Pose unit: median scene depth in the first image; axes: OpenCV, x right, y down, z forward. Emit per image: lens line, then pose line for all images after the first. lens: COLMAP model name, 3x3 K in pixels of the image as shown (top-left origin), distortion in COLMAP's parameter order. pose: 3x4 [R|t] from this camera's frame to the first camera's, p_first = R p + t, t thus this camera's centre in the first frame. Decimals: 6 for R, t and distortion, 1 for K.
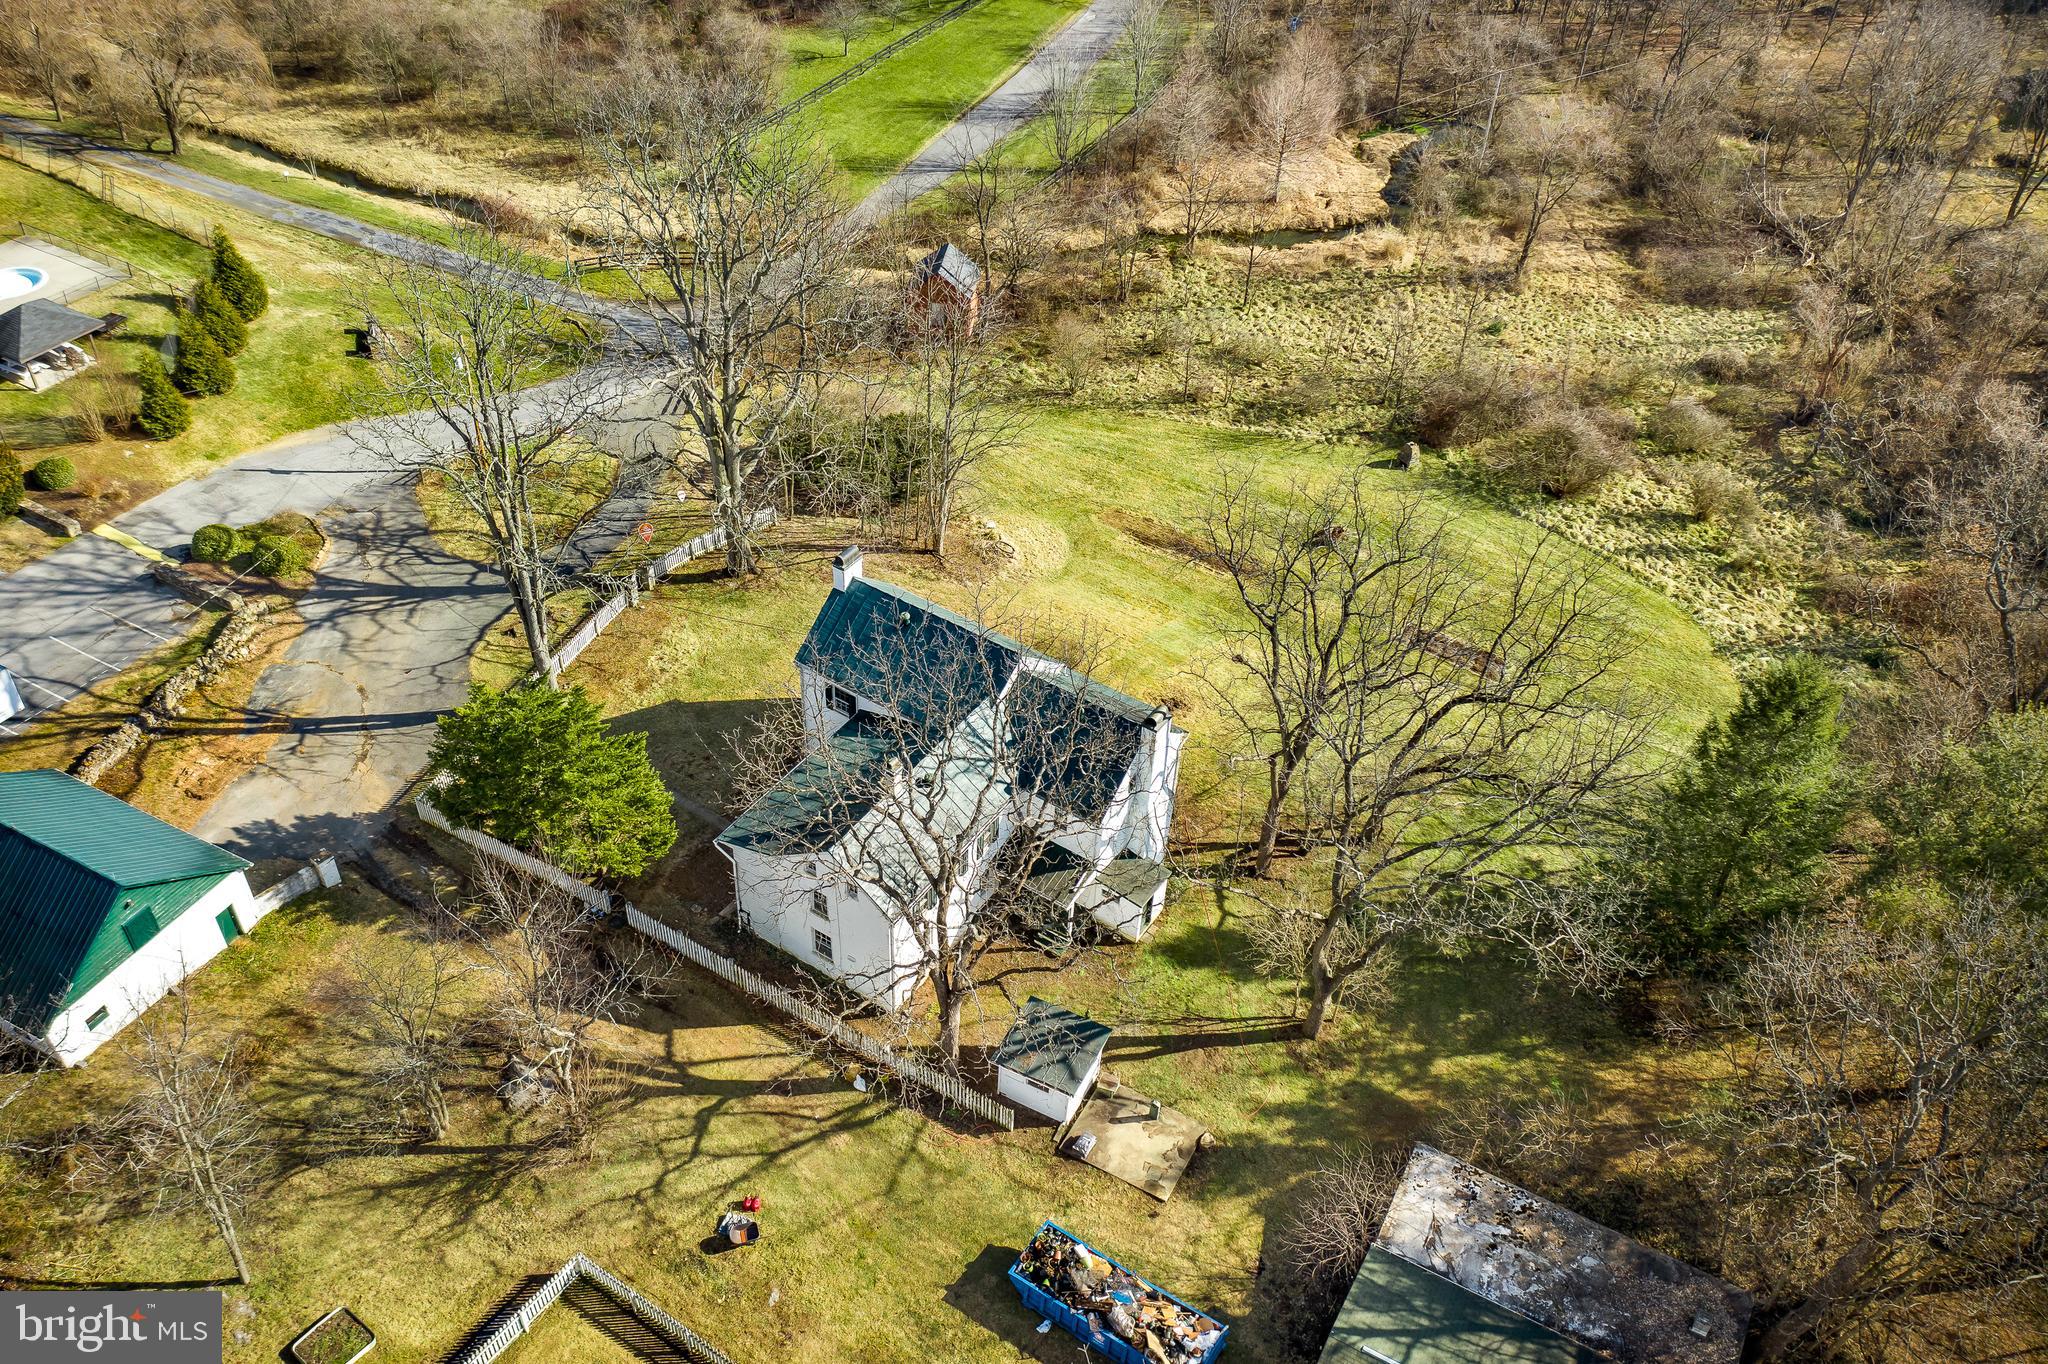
lens RADIAL K [[1819.0, 0, 1024.0], [0, 1819.0, 682.0], [0, 0, 1]] dist [-0.014142, -0.013559]
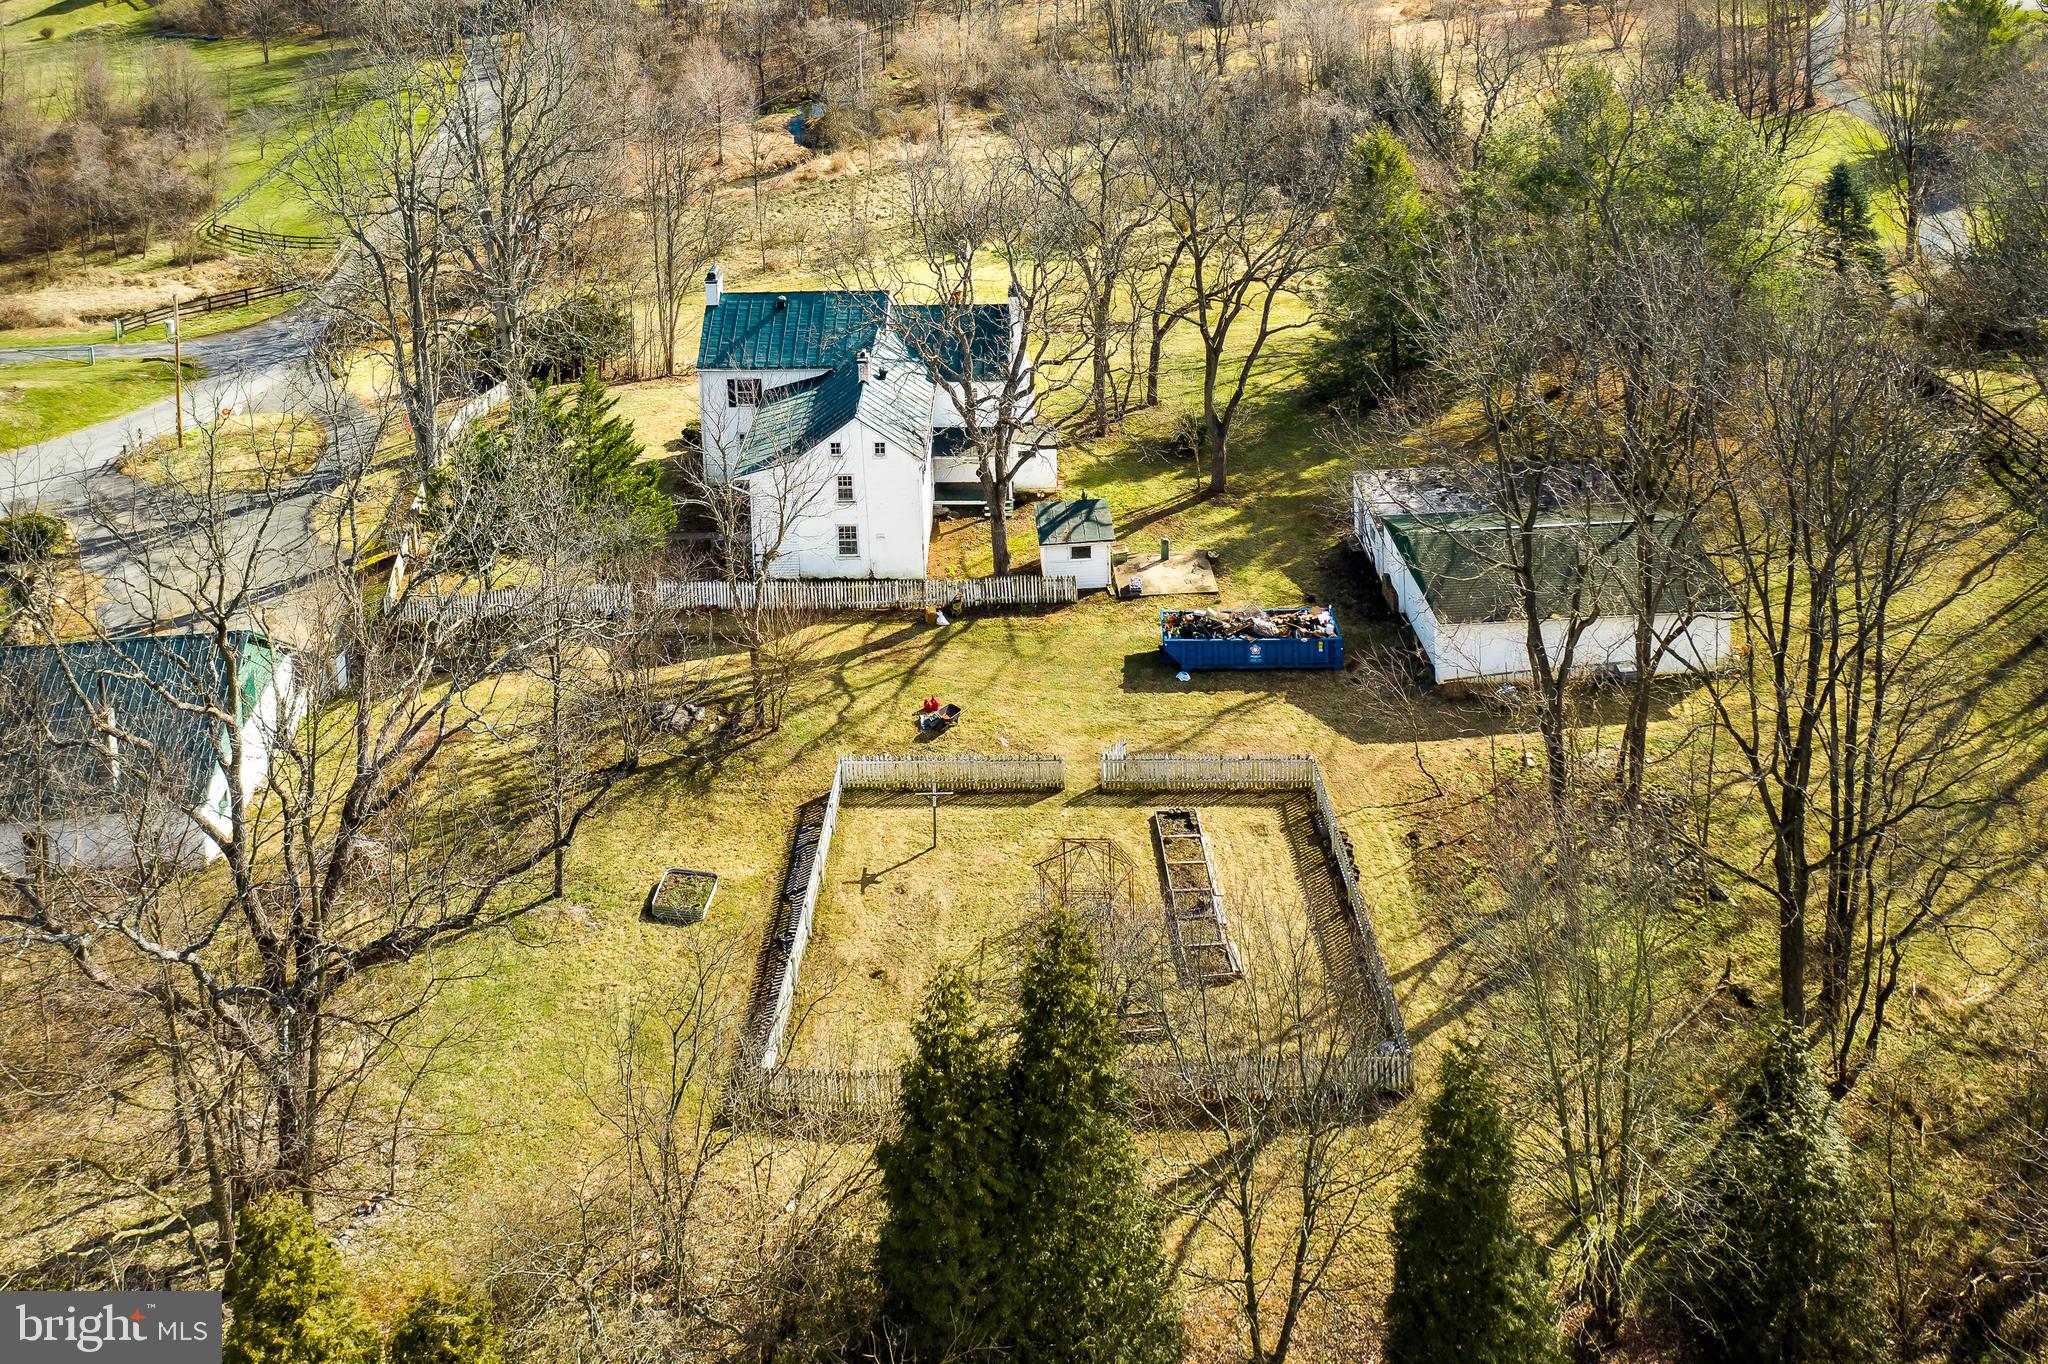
lens RADIAL K [[1819.0, 0, 1024.0], [0, 1819.0, 682.0], [0, 0, 1]] dist [-0.014142, -0.013559]
pose [[0.789135, -0.293515, 0.539551, -0.676863], [0.429455, 0.891689, -0.143033, 0.443757], [-0.439130, 0.344585, 0.829714, 0.057903]]
